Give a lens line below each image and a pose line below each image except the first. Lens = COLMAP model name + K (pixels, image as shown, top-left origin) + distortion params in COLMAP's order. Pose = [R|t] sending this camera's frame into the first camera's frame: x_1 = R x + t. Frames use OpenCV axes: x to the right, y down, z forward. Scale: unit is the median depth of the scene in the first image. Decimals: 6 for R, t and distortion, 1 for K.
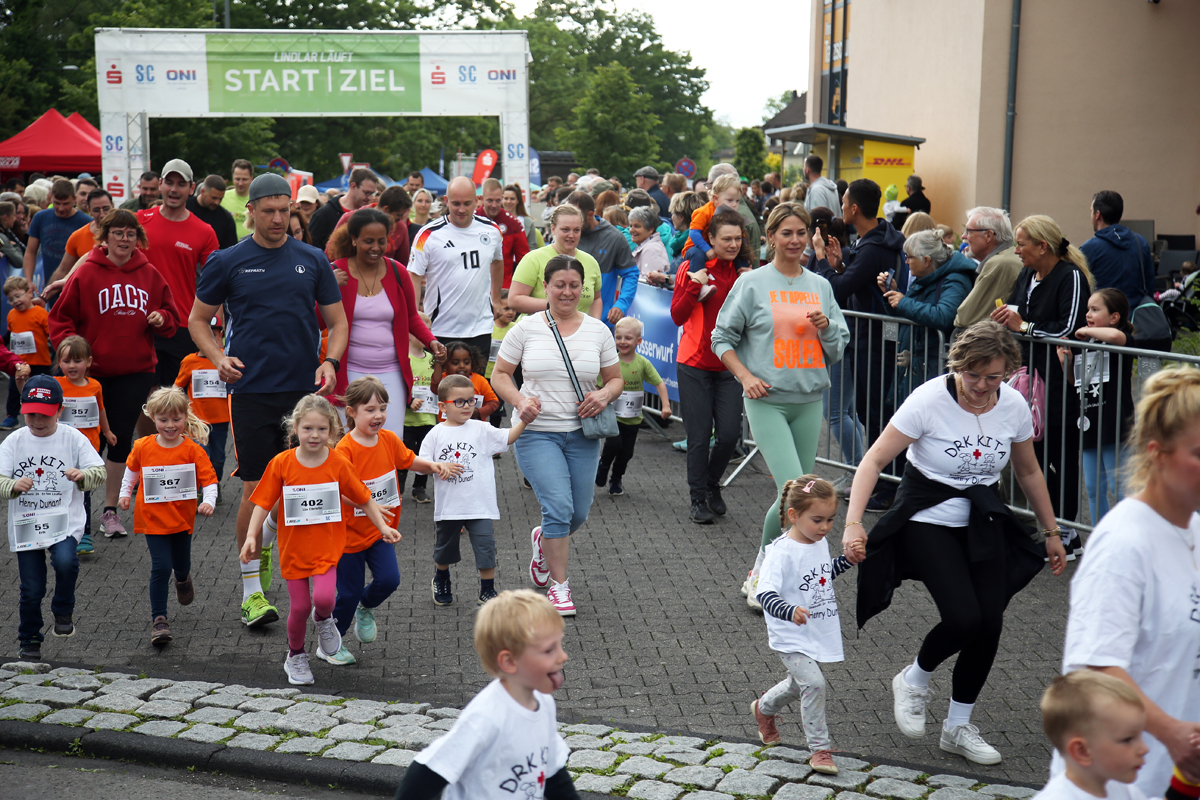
lens RADIAL K [[2459.3, 0, 600.0], [0, 2459.3, 400.0], [0, 0, 1]] dist [0.199229, 2.531586]
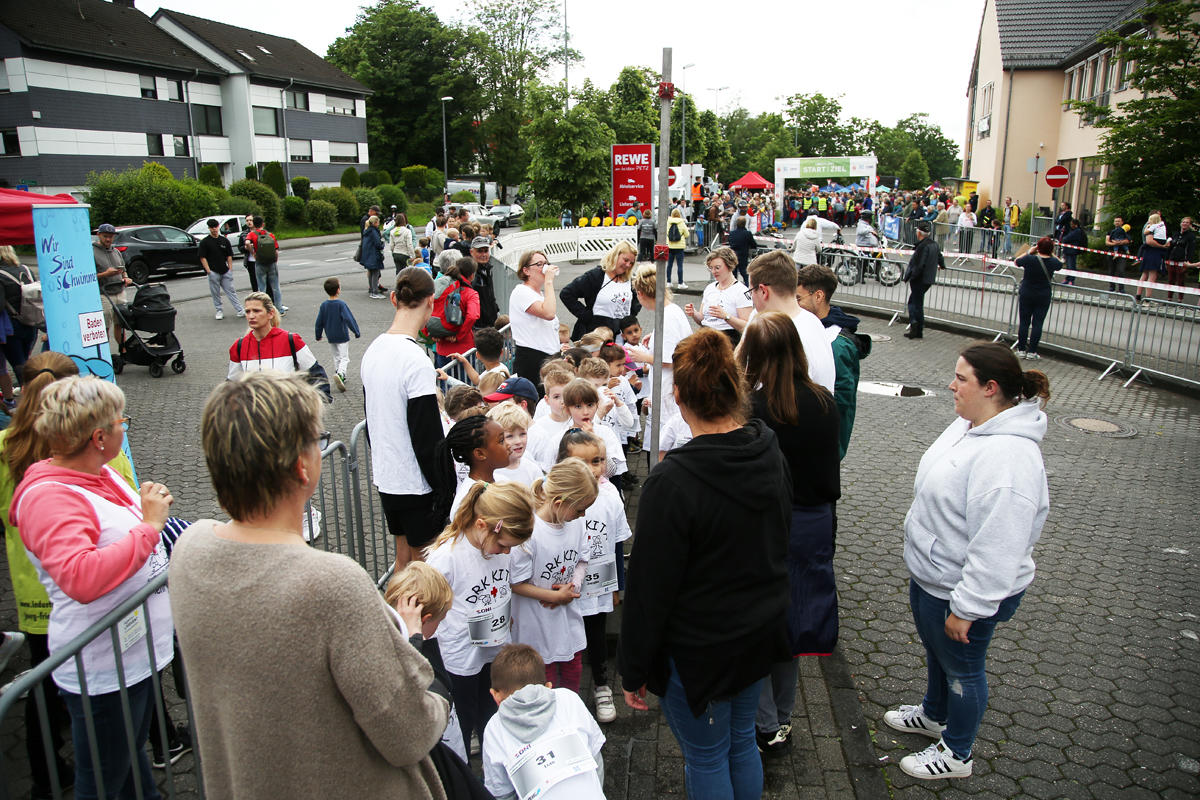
lens RADIAL K [[901.5, 0, 600.0], [0, 901.5, 400.0], [0, 0, 1]] dist [-0.035789, -0.000482]
pose [[0.942060, 0.066544, -0.328778, 0.054866], [-0.017433, 0.988514, 0.150121, 0.038216], [0.334991, -0.135692, 0.932399, -0.621820]]
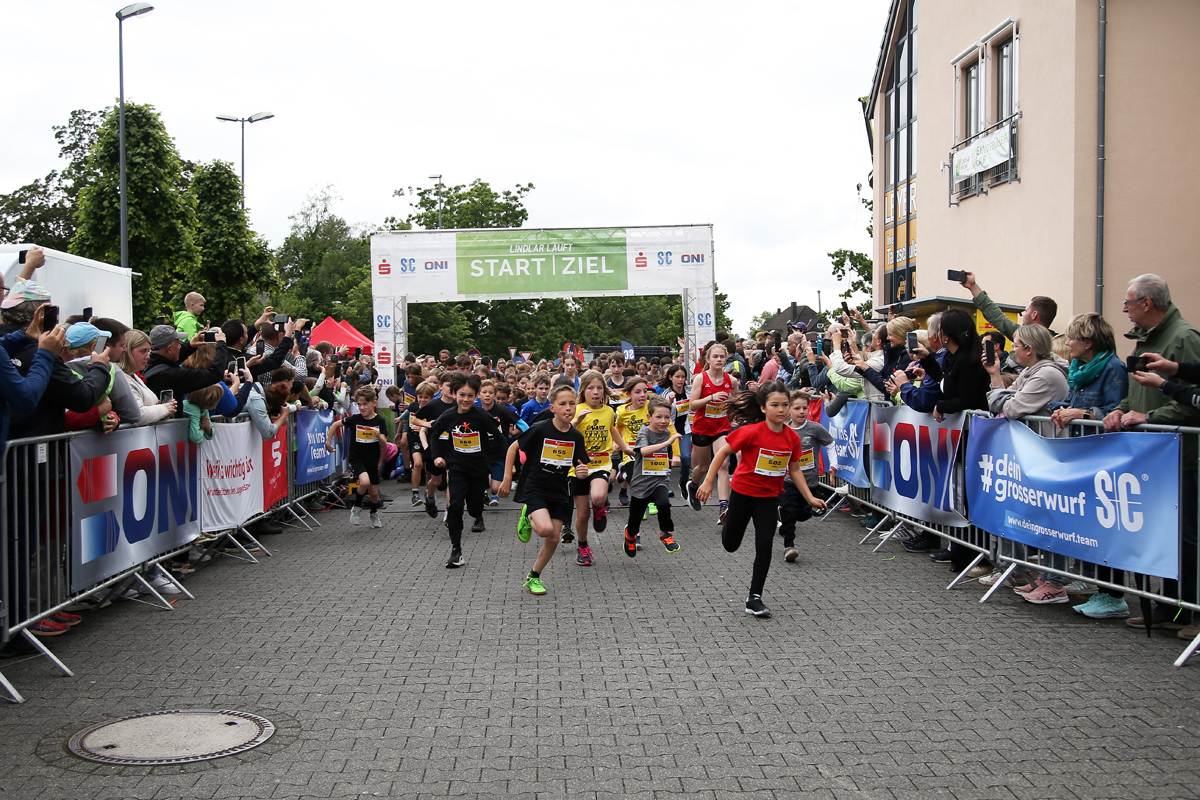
lens RADIAL K [[1479.4, 0, 600.0], [0, 1479.4, 400.0], [0, 0, 1]] dist [-0.013844, -0.001698]
pose [[0.999462, -0.015950, -0.028648, -0.065651], [0.013958, 0.997557, -0.068455, -0.011522], [0.029670, 0.068018, 0.997243, 0.268536]]
